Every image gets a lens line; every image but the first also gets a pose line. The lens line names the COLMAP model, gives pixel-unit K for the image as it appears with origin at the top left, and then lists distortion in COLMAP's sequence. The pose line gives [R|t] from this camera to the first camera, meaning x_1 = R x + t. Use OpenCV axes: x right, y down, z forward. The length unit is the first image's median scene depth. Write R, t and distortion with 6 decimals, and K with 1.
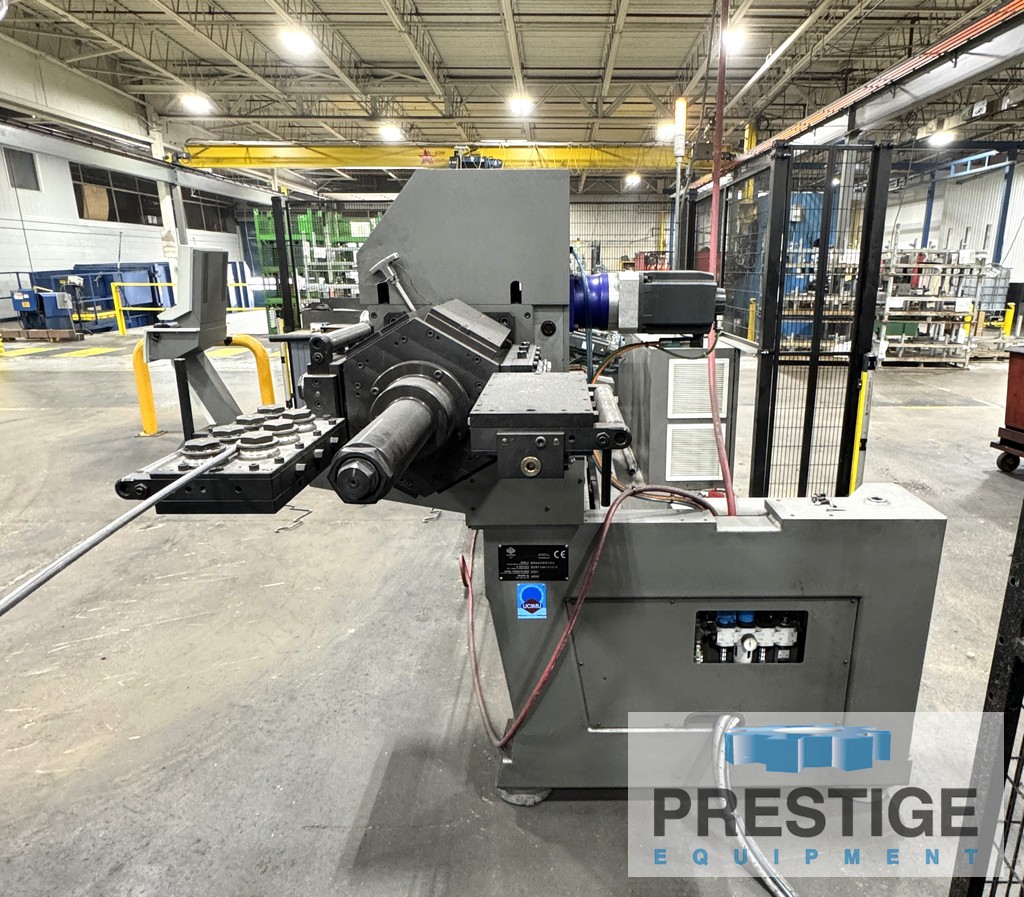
lens RADIAL K [[696.5, 0, 561.5], [0, 696.5, 463.8], [0, 0, 1]] dist [0.008188, 0.000933]
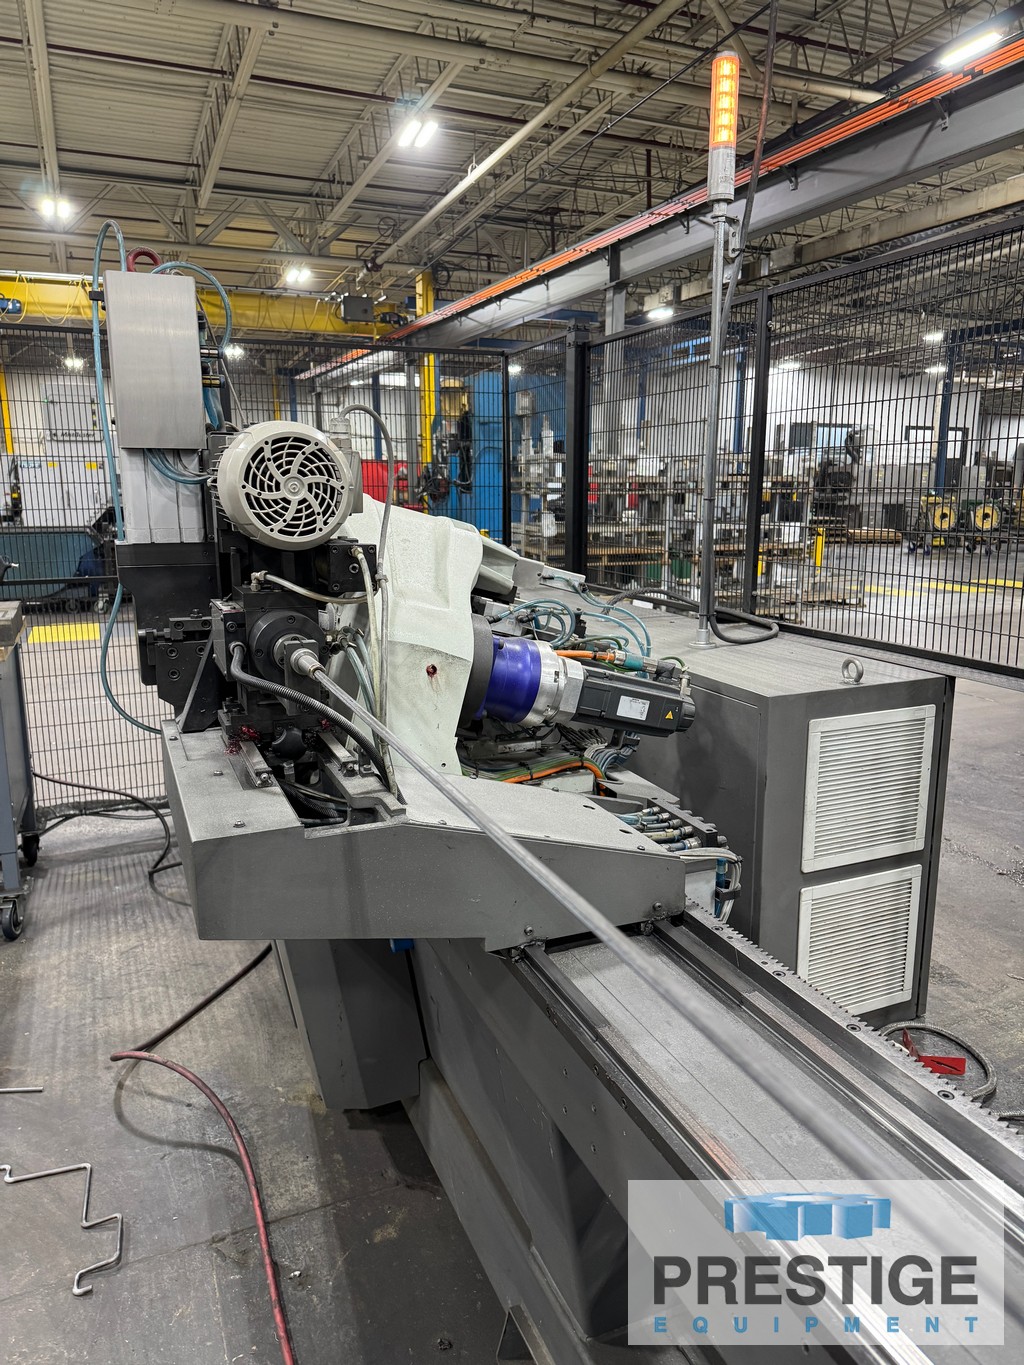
lens RADIAL K [[965.5, 0, 512.0], [0, 965.5, 682.5], [0, 0, 1]] dist [0.079944, -0.116456]
pose [[0.925234, -0.078131, 0.371265, -0.039728], [0.104143, 0.993279, -0.050507, -0.035267], [-0.364823, 0.085396, 0.927152, 0.127518]]
